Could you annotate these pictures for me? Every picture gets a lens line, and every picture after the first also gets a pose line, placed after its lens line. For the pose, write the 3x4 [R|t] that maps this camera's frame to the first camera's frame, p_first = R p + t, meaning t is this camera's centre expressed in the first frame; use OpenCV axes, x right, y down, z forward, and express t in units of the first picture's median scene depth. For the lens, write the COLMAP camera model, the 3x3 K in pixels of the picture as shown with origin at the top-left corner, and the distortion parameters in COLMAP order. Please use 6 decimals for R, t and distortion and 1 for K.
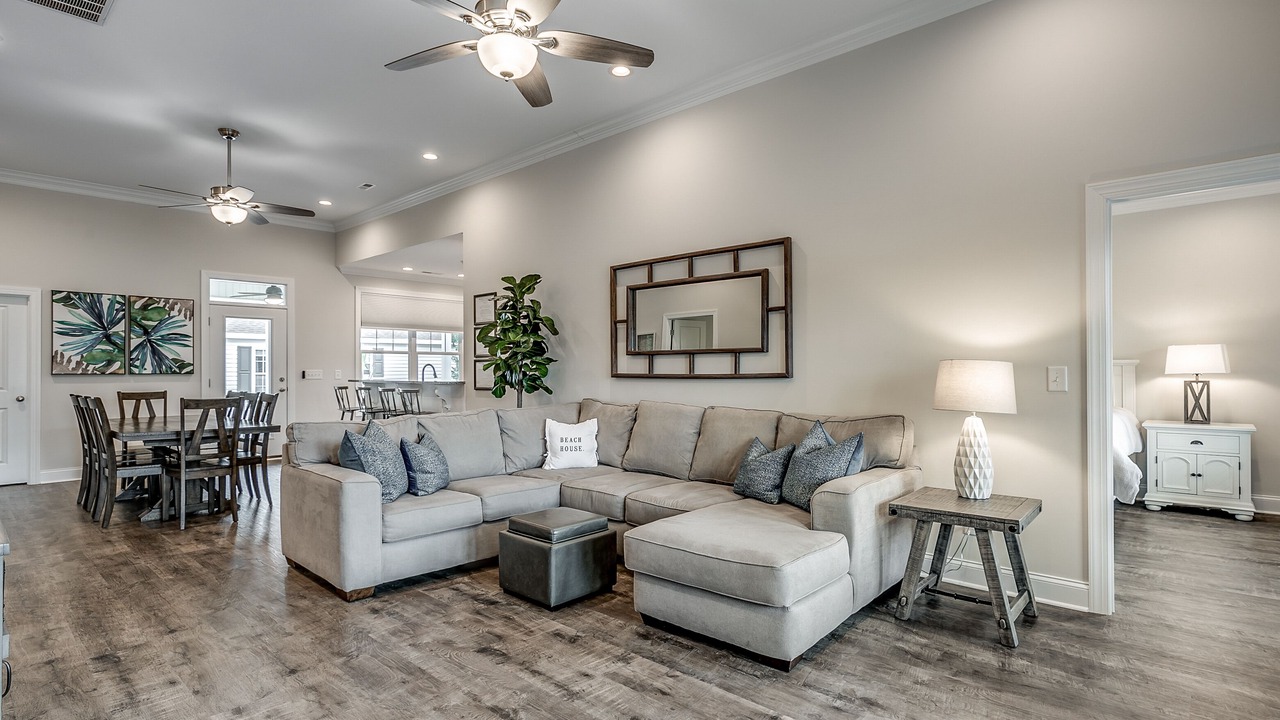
lens RADIAL K [[607.3, 0, 648.4], [0, 607.3, 368.4], [0, 0, 1]] dist [-0.000744, -0.000414]
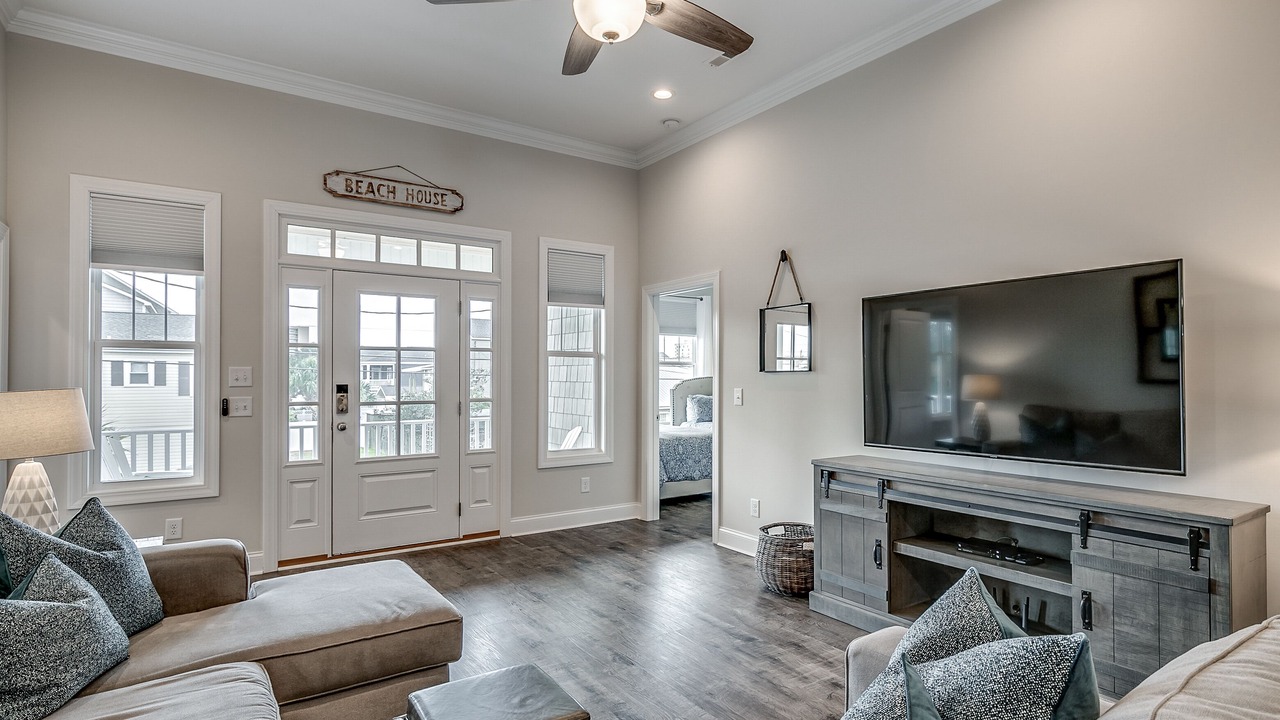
lens RADIAL K [[607.3, 0, 648.4], [0, 607.3, 368.4], [0, 0, 1]] dist [-0.000744, -0.000414]
pose [[-0.971125, 0.004384, 0.238532, -0.544368], [0.000258, 0.999850, -0.017328, -0.035144], [-0.238572, -0.016766, -0.970980, 2.034452]]
